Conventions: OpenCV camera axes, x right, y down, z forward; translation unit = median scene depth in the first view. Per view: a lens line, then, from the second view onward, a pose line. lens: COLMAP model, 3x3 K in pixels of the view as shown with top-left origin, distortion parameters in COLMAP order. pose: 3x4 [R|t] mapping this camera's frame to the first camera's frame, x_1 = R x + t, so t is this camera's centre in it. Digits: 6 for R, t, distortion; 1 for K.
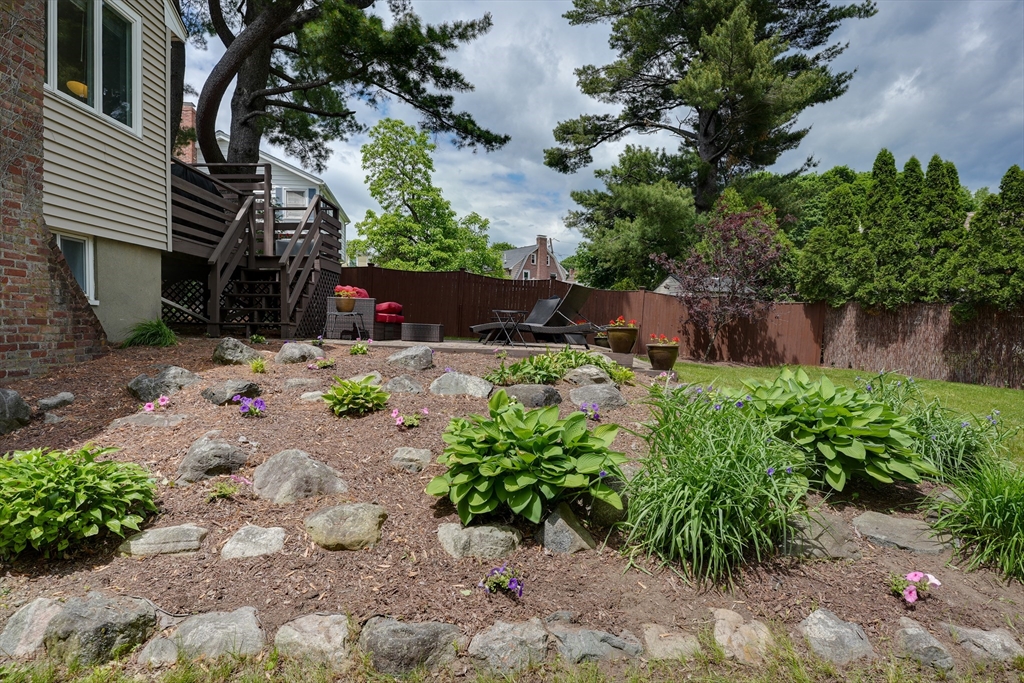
lens RADIAL K [[552.2, 0, 512.0], [0, 552.2, 341.5], [0, 0, 1]] dist [-0.001179, -0.001447]
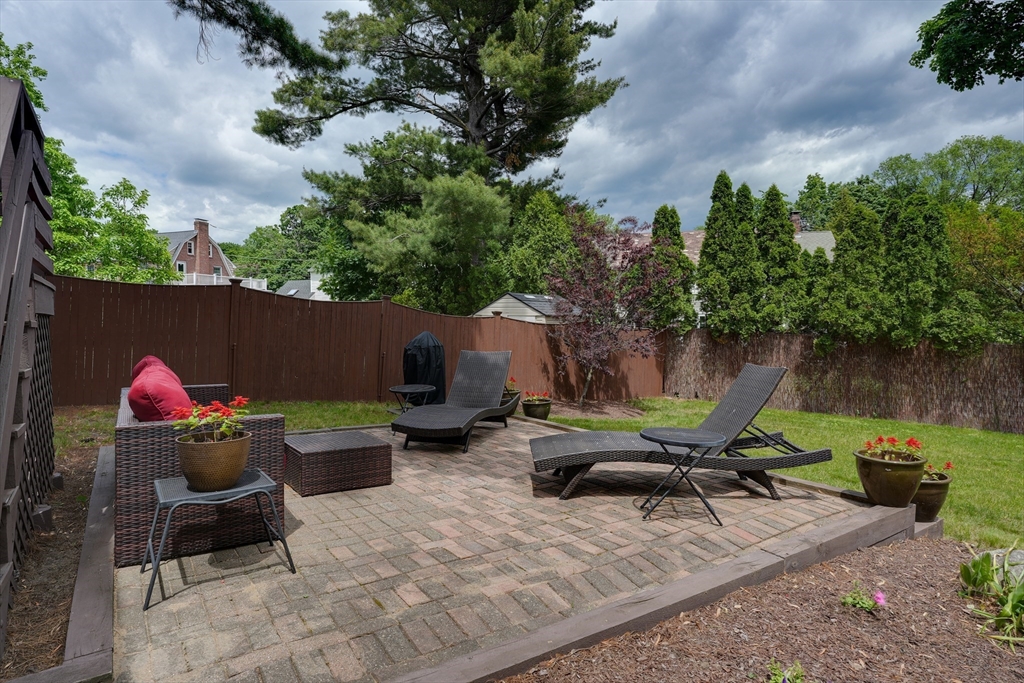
lens RADIAL K [[552.2, 0, 512.0], [0, 552.2, 341.5], [0, 0, 1]] dist [-0.001179, -0.001447]
pose [[0.825458, -0.037061, 0.563245, -0.165401], [0.031381, 0.999312, 0.019765, -0.070868], [-0.563590, 0.001360, 0.826053, 0.356592]]
